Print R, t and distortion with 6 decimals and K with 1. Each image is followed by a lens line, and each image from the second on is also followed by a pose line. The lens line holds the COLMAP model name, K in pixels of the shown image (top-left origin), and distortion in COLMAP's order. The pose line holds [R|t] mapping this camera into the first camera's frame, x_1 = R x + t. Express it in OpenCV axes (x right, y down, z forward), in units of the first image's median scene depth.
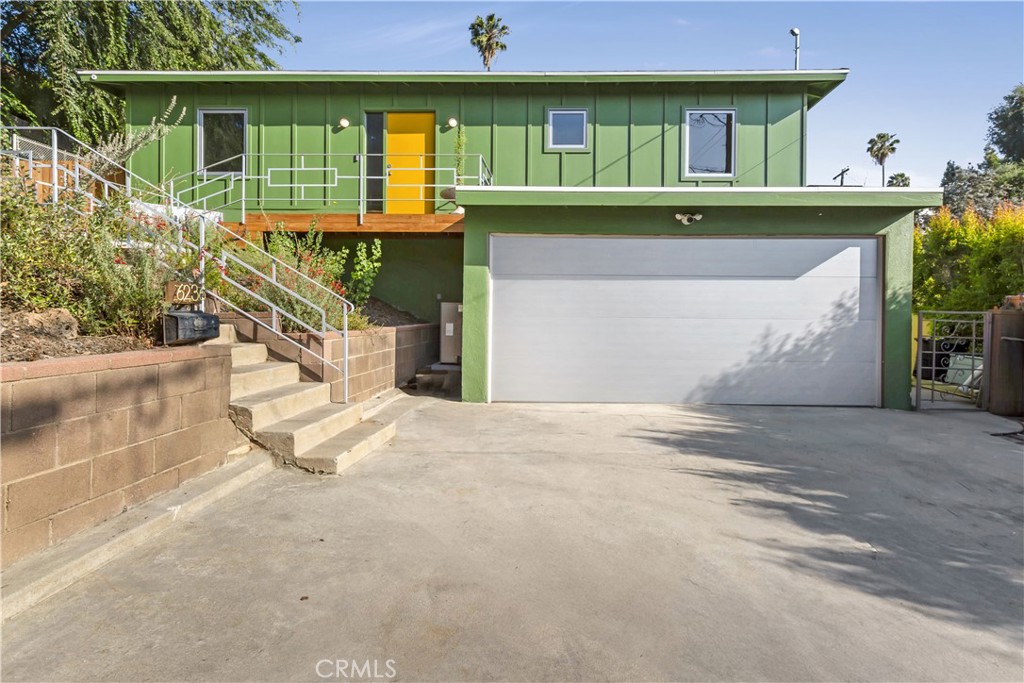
lens RADIAL K [[544.6, 0, 514.3], [0, 544.6, 301.7], [0, 0, 1]] dist [-0.005609, -0.000451]
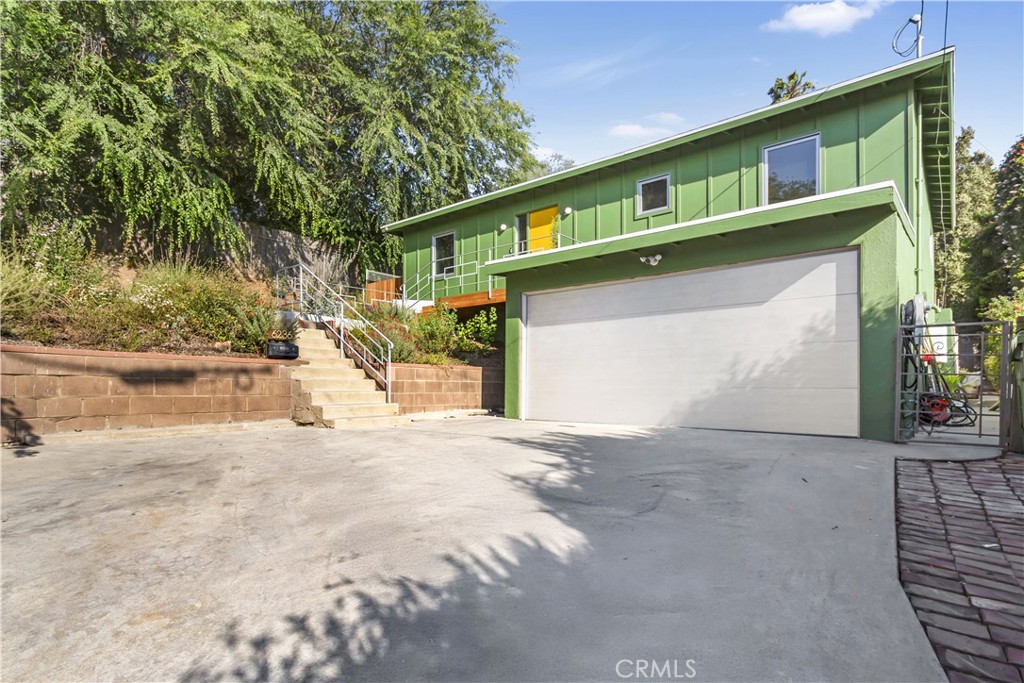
lens RADIAL K [[503.7, 0, 491.3], [0, 503.7, 355.0], [0, 0, 1]] dist [-0.002233, 0.000234]
pose [[0.782900, -0.036566, -0.621073, 0.692231], [0.008223, 0.998792, -0.048439, 0.088941], [0.622094, 0.032816, 0.782255, -0.014210]]
